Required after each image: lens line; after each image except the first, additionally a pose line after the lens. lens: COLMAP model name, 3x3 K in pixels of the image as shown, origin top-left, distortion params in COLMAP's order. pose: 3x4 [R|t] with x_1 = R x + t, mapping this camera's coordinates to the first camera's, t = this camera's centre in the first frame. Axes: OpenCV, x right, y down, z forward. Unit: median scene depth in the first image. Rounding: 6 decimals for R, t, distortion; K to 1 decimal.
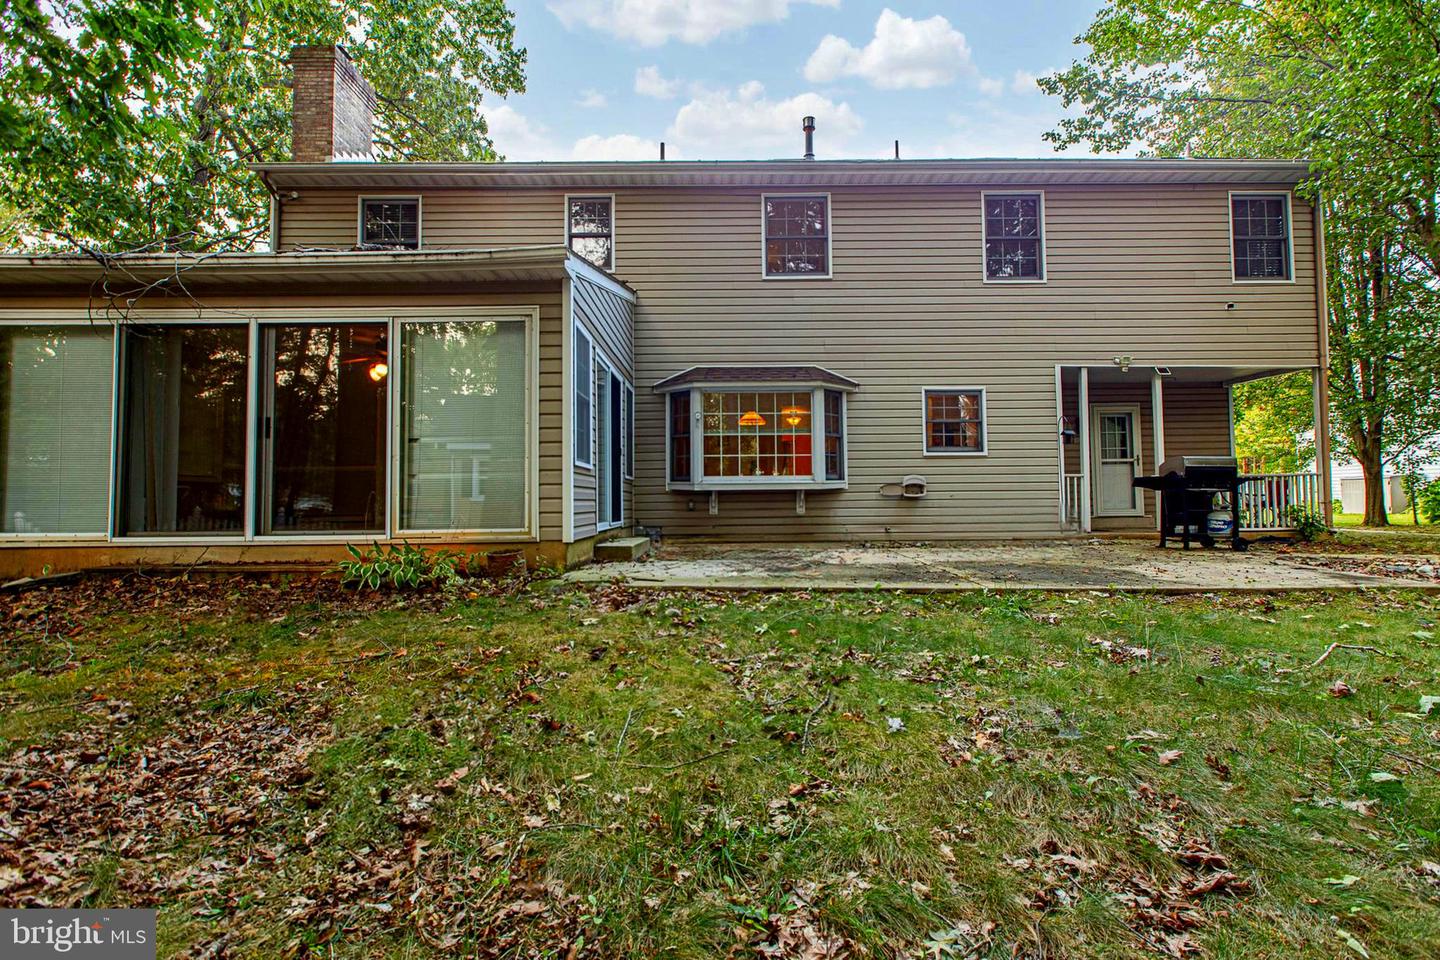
lens RADIAL K [[655.8, 0, 724.6], [0, 655.8, 474.4], [0, 0, 1]] dist [-0.002712, -0.000336]
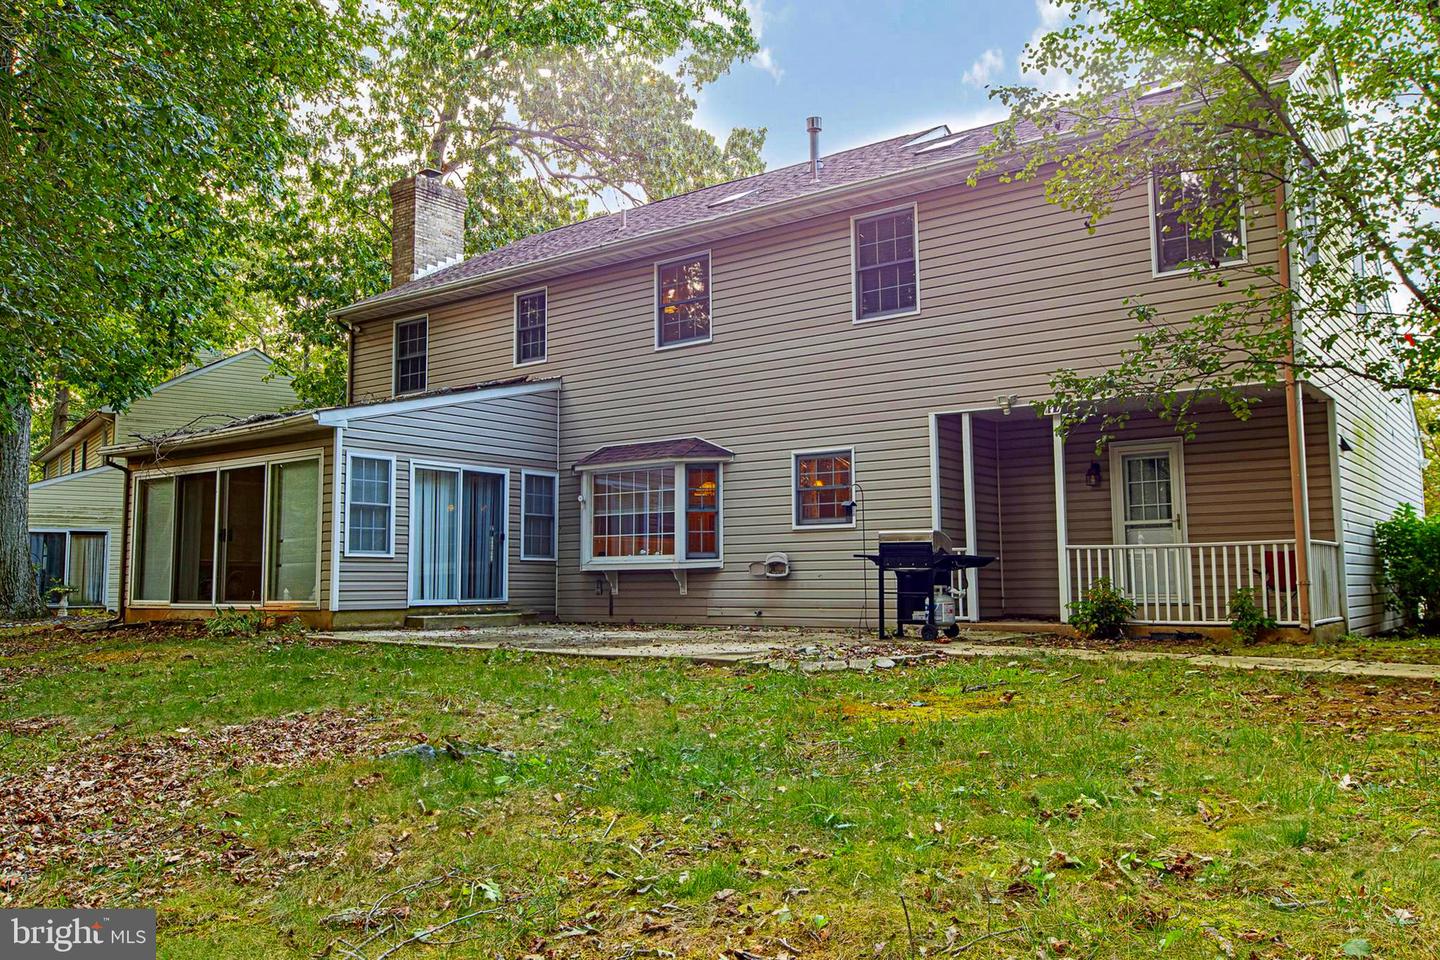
lens RADIAL K [[1154.3, 0, 717.6], [0, 1154.3, 477.7], [0, 0, 1]] dist [-0.008980, -0.000073]
pose [[0.794792, -0.052713, -0.604588, 1.170942], [0.026841, 0.998299, -0.051755, -0.020870], [0.606288, 0.024907, 0.794855, -0.299090]]
